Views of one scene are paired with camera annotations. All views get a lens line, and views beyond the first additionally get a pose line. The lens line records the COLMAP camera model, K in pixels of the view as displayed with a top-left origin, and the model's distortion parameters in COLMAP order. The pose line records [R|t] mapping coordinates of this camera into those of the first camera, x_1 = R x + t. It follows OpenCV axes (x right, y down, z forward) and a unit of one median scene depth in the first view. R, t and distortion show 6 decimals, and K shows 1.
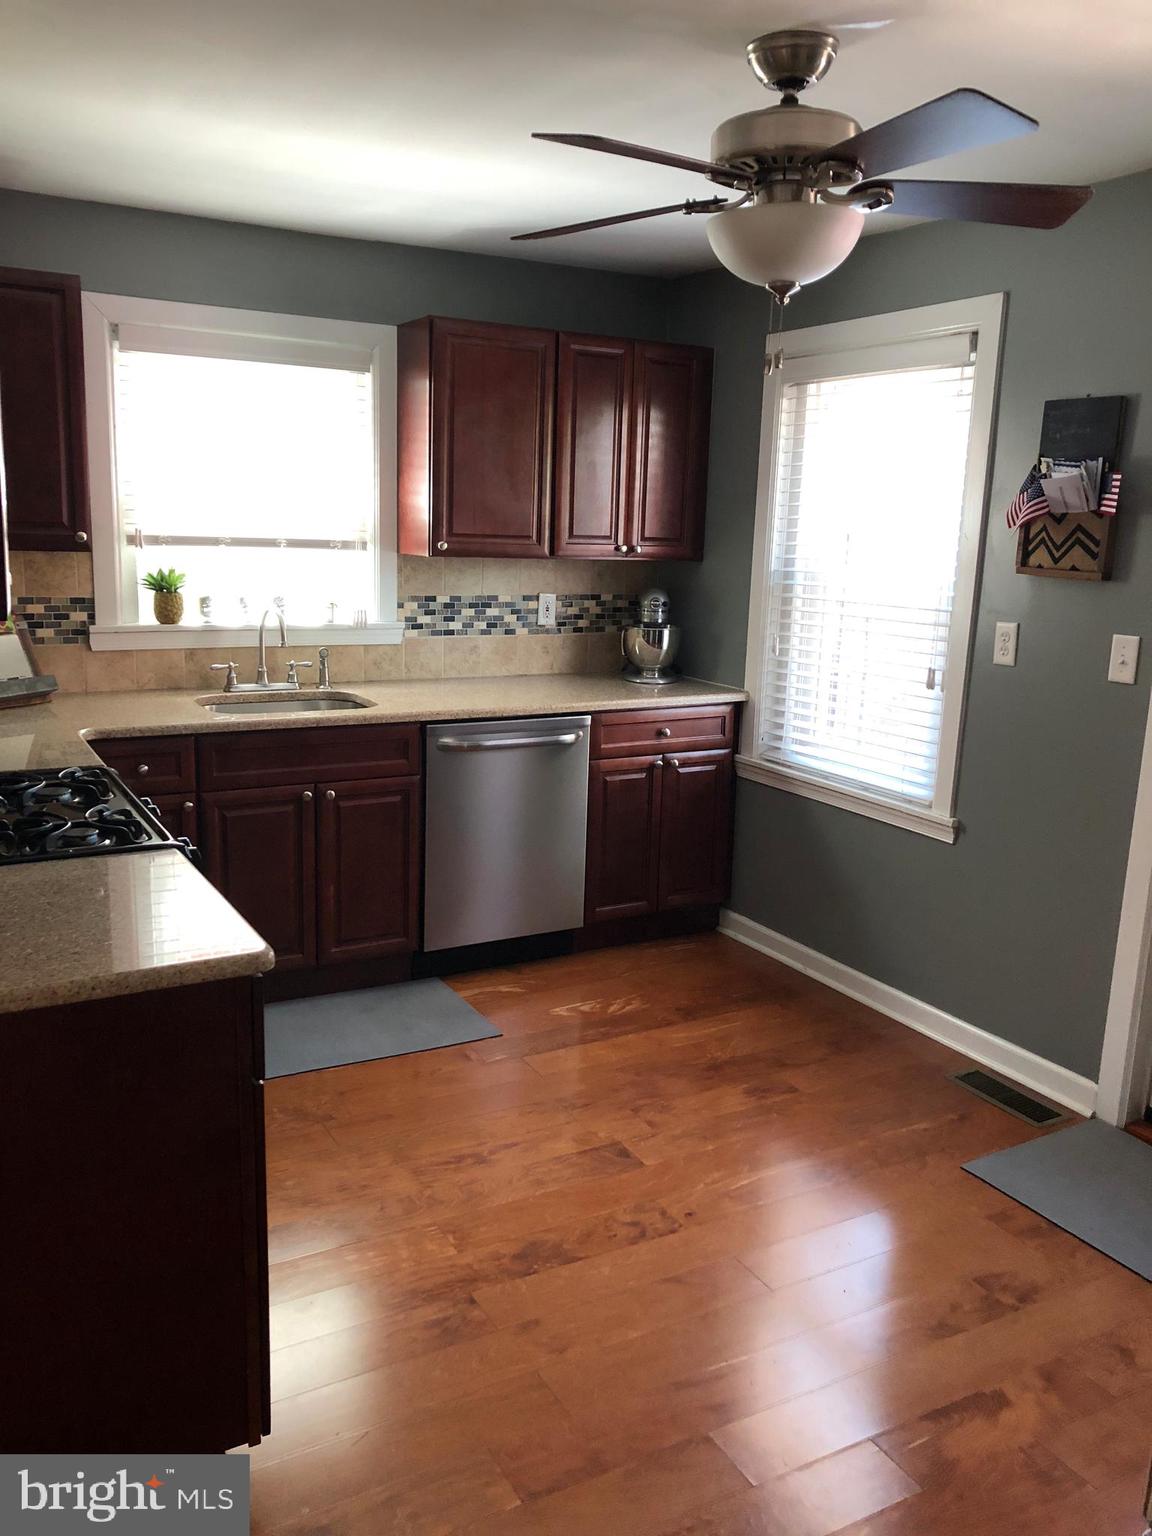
lens RADIAL K [[1243.7, 0, 576.0], [0, 1243.7, 768.0], [0, 0, 1]] dist [0.083439, -0.169475]
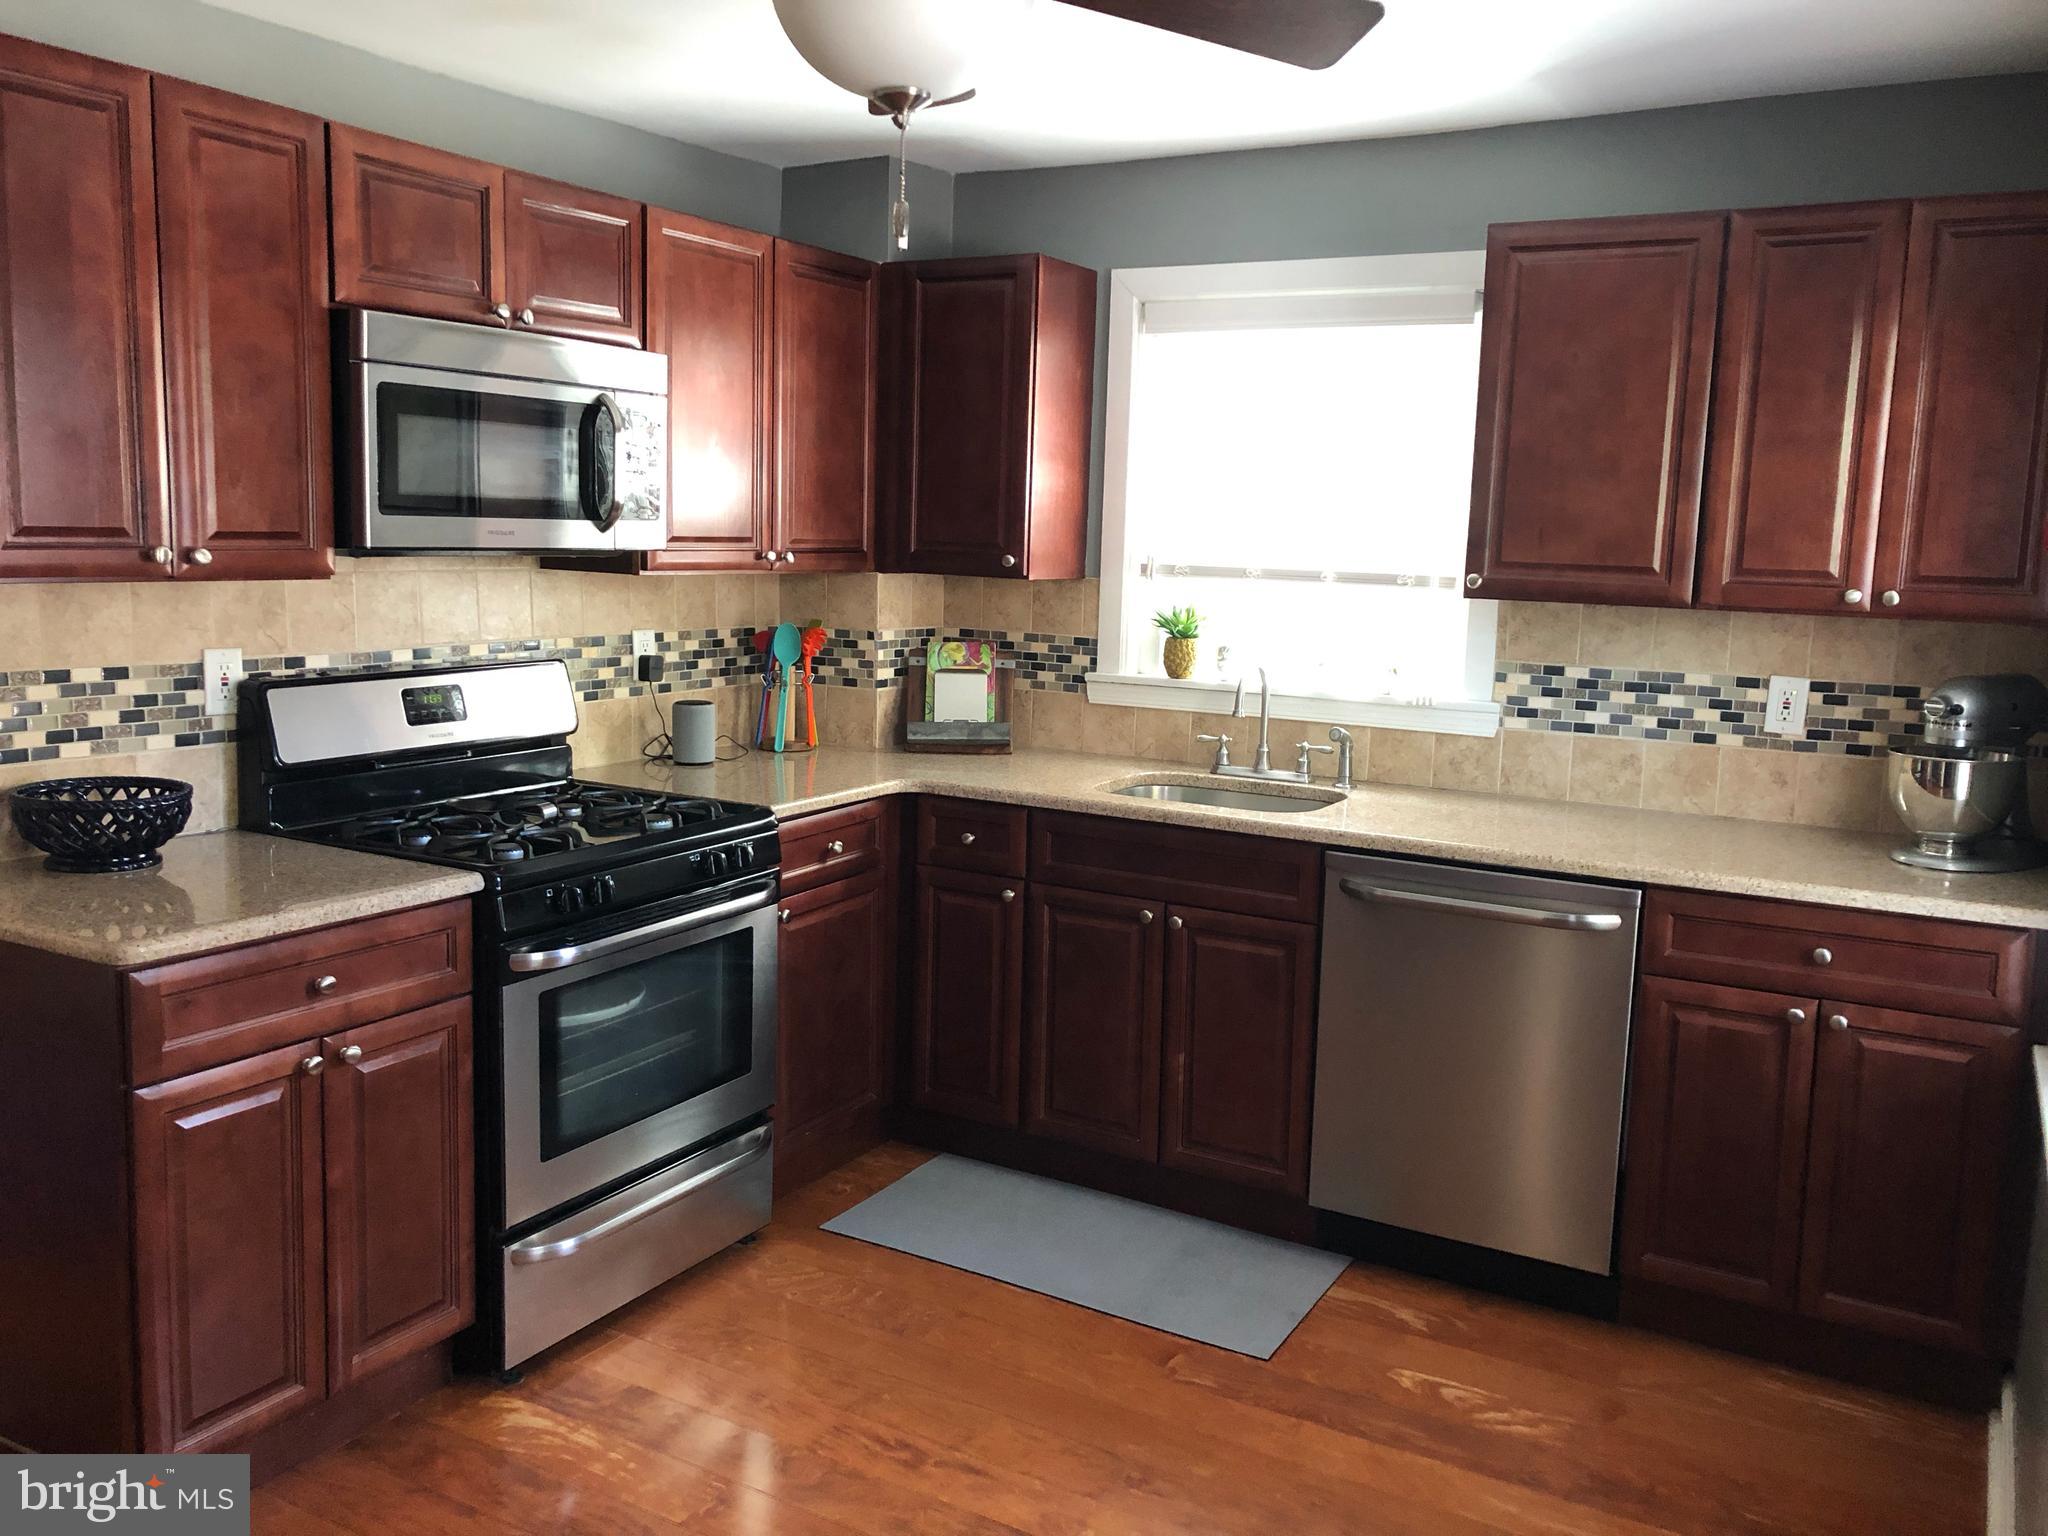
lens RADIAL K [[1658.2, 0, 1024.0], [0, 1658.2, 768.0], [0, 0, 1]] dist [0.083439, -0.169475]
pose [[0.509863, 0.106388, -0.853652, 0.462051], [-0.184888, 0.982686, 0.012040, -0.050115], [0.840152, 0.151691, 0.520705, 0.358981]]
